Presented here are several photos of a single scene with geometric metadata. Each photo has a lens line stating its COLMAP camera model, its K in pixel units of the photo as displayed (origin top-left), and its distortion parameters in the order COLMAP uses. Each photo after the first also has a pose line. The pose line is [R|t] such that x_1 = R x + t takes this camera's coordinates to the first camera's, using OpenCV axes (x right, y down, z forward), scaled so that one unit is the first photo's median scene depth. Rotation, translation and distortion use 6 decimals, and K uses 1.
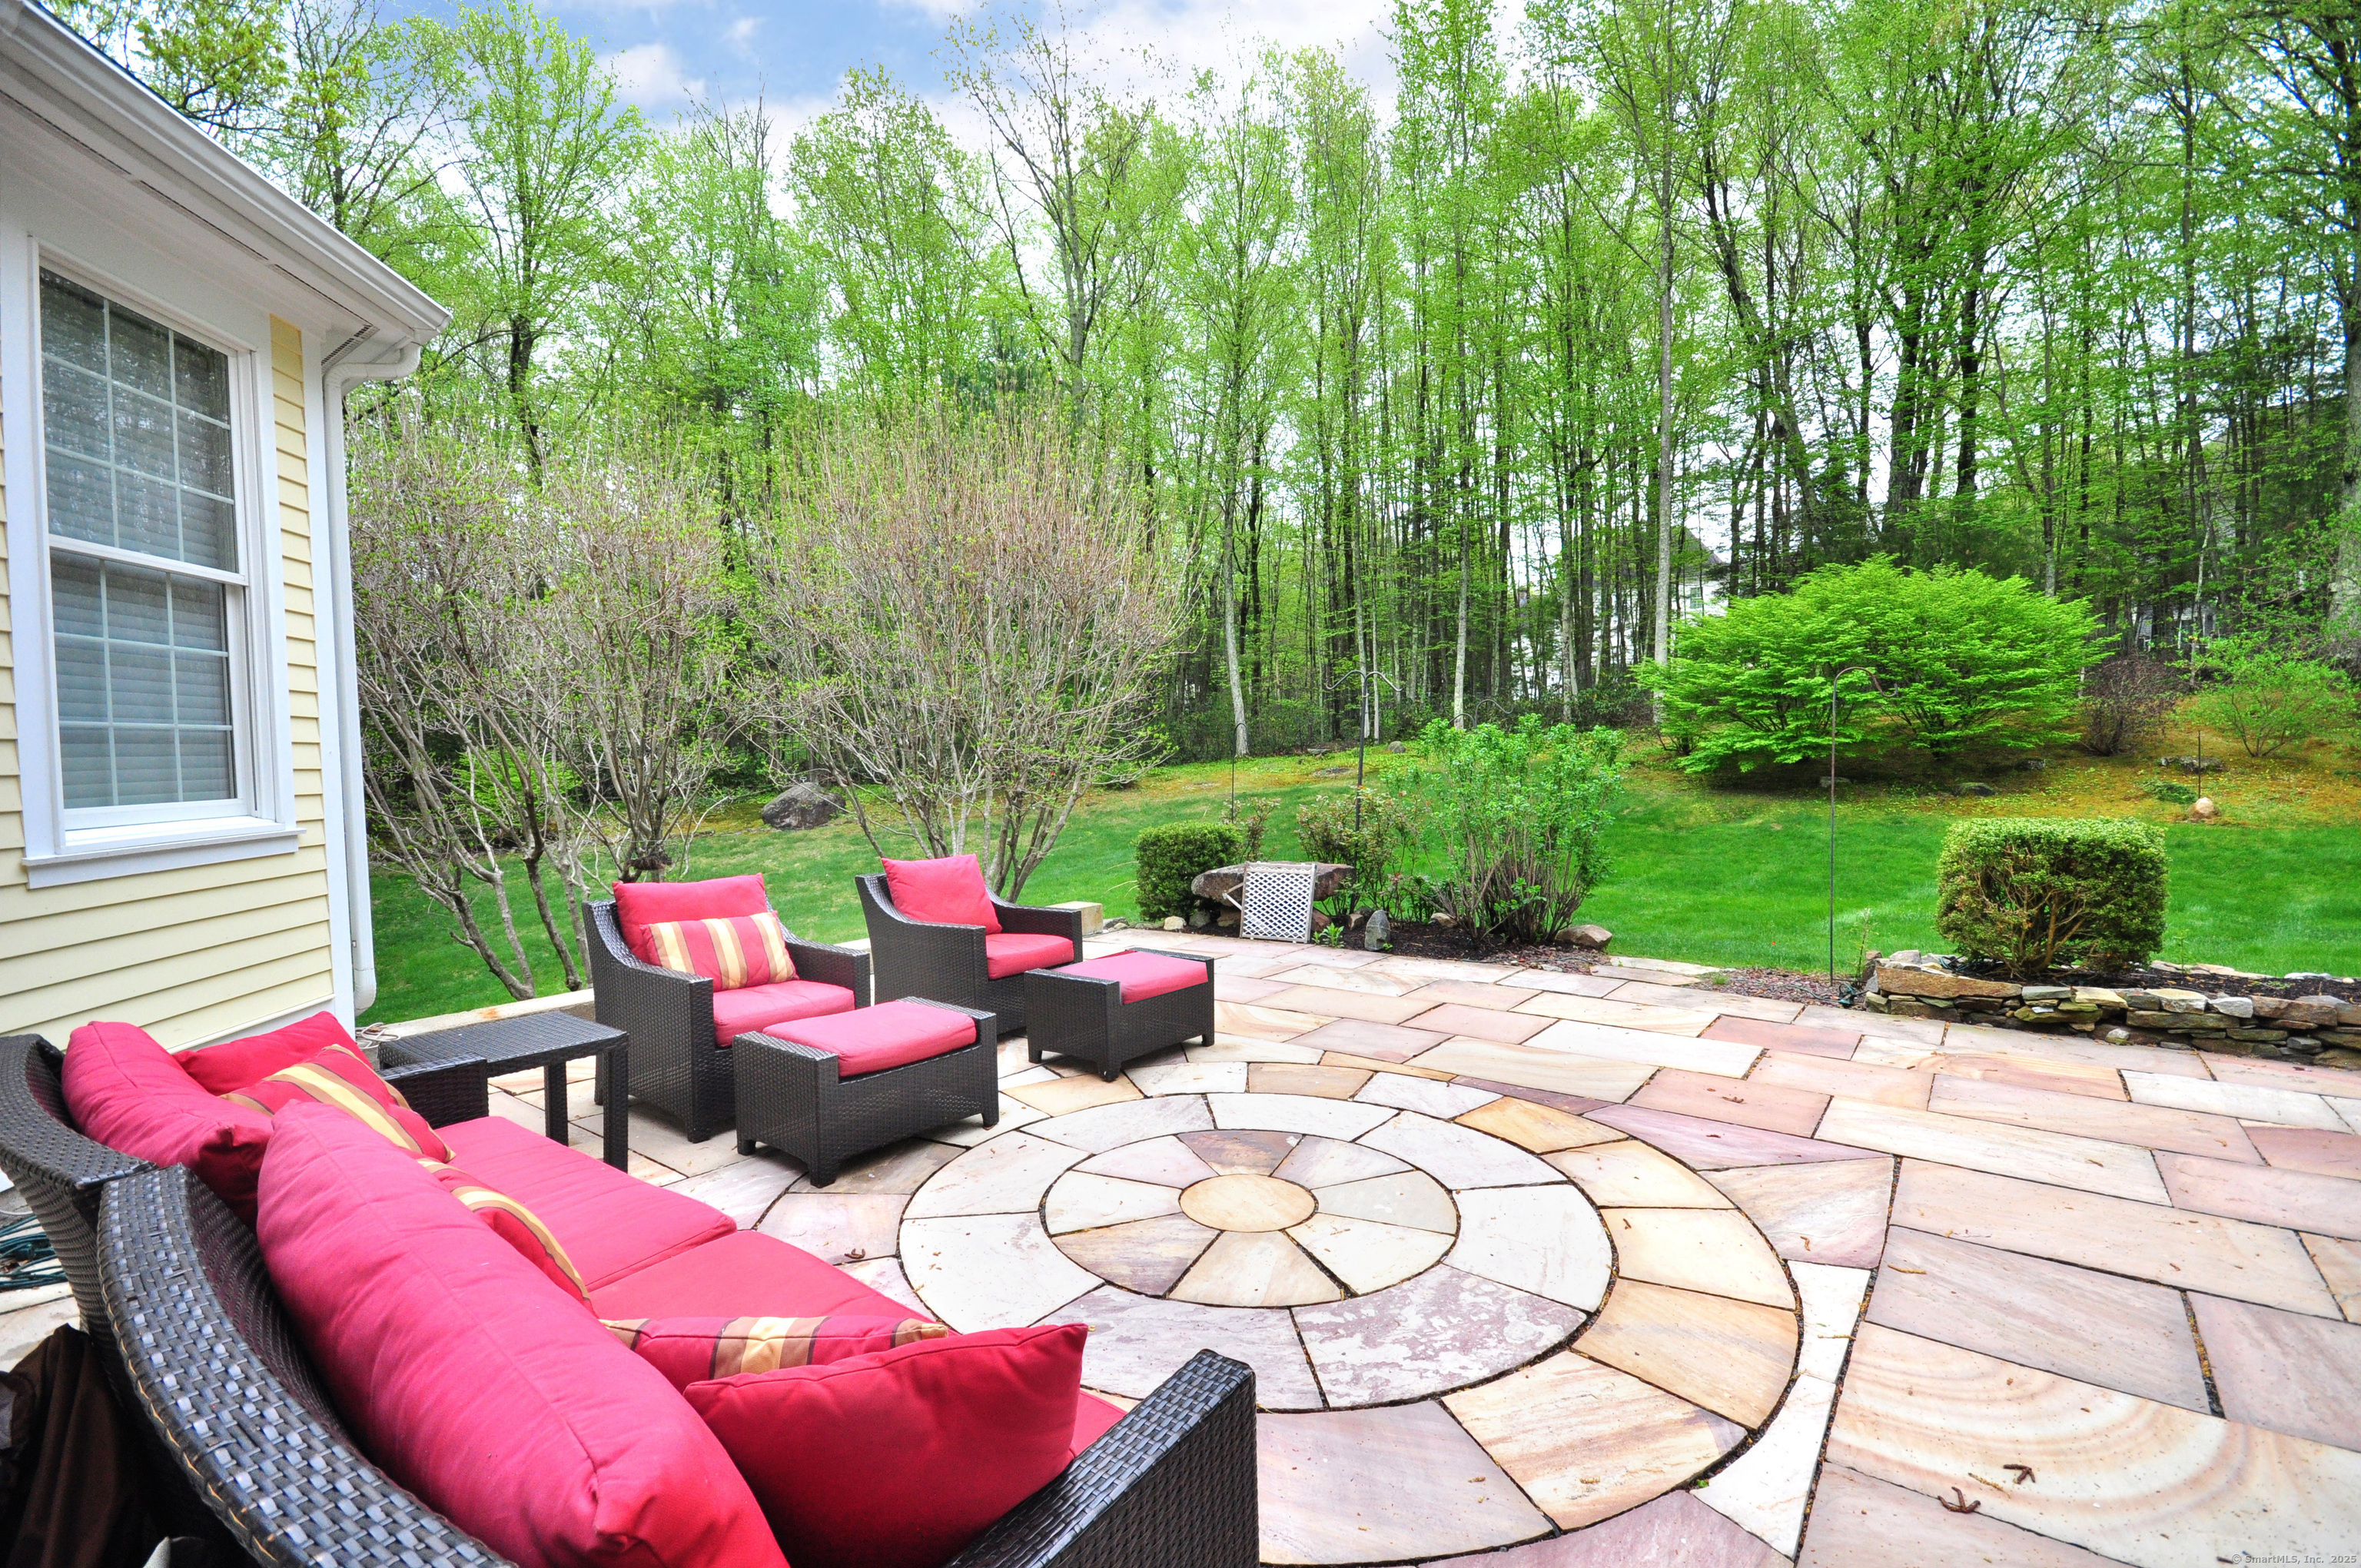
lens RADIAL K [[1050.7, 0, 1184.8], [0, 1050.7, 793.8], [0, 0, 1]] dist [-0.000123, -0.000121]
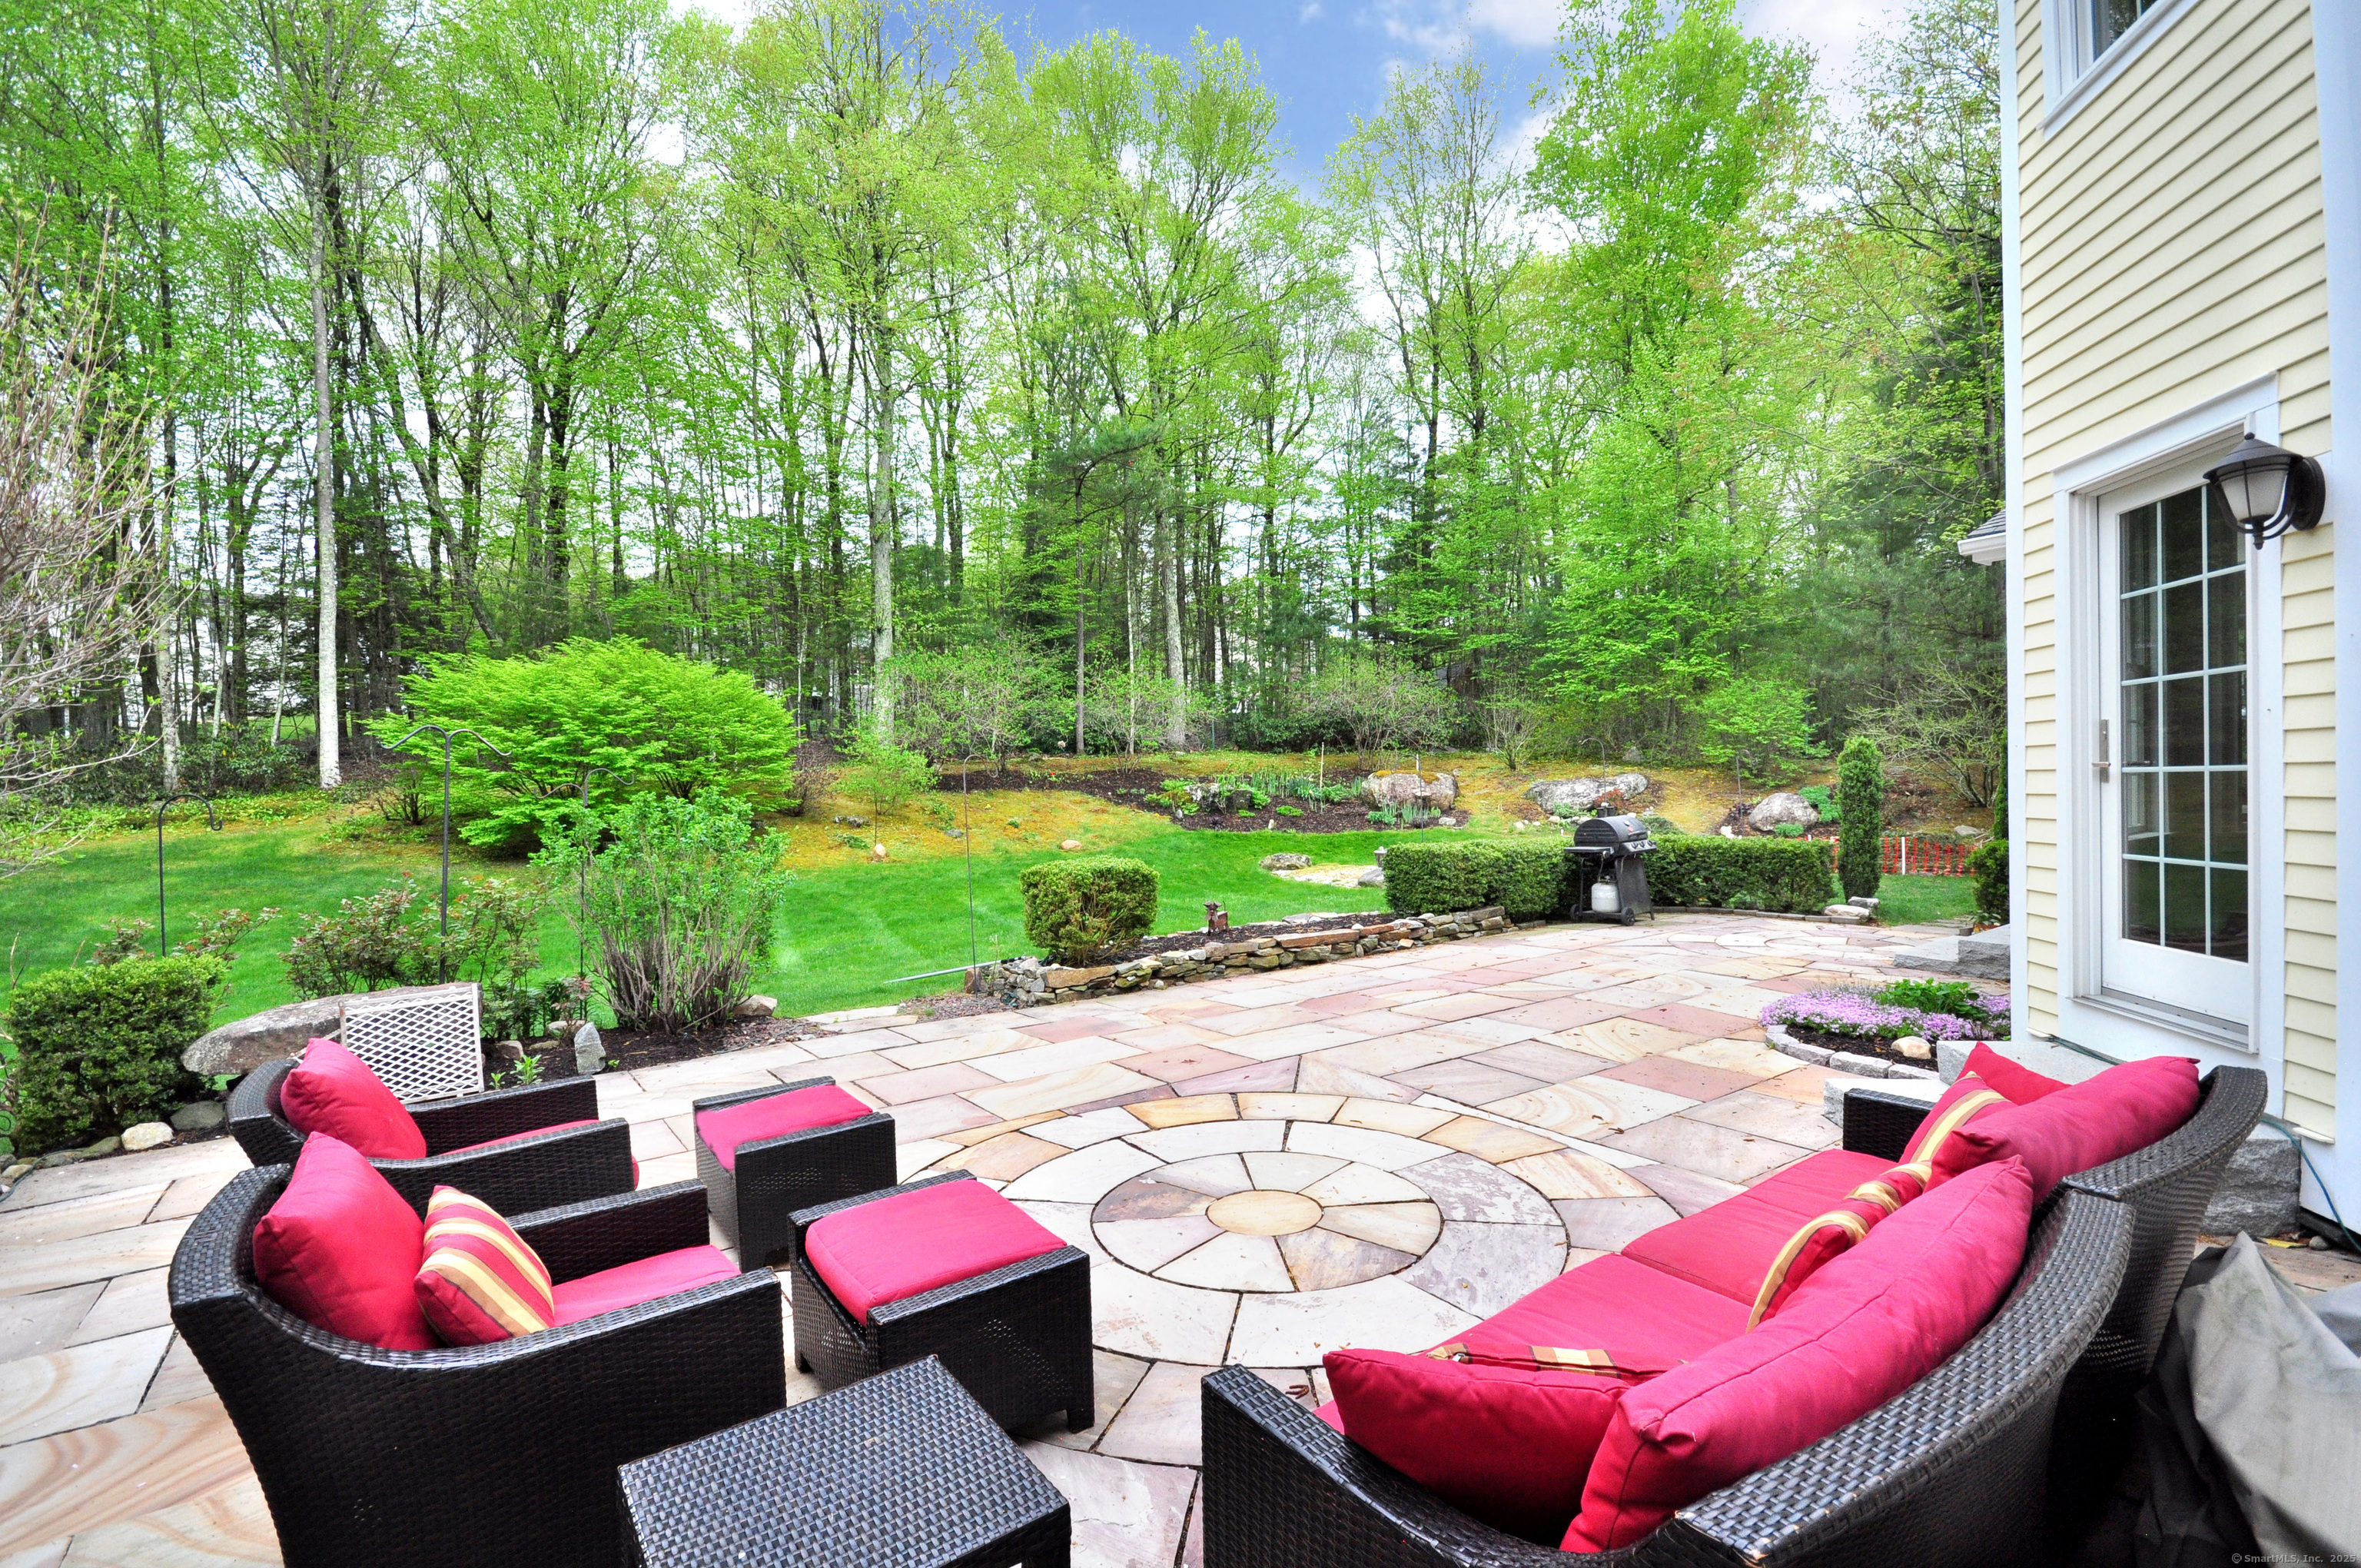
lens RADIAL K [[1050.7, 0, 1181.9], [0, 1050.7, 783.7], [0, 0, 1]] dist [-0.000123, -0.000121]
pose [[0.285188, 0.009269, 0.958427, -0.411440], [0.056290, 0.998065, -0.026402, -0.025175], [-0.956817, 0.061479, 0.284114, 0.268483]]
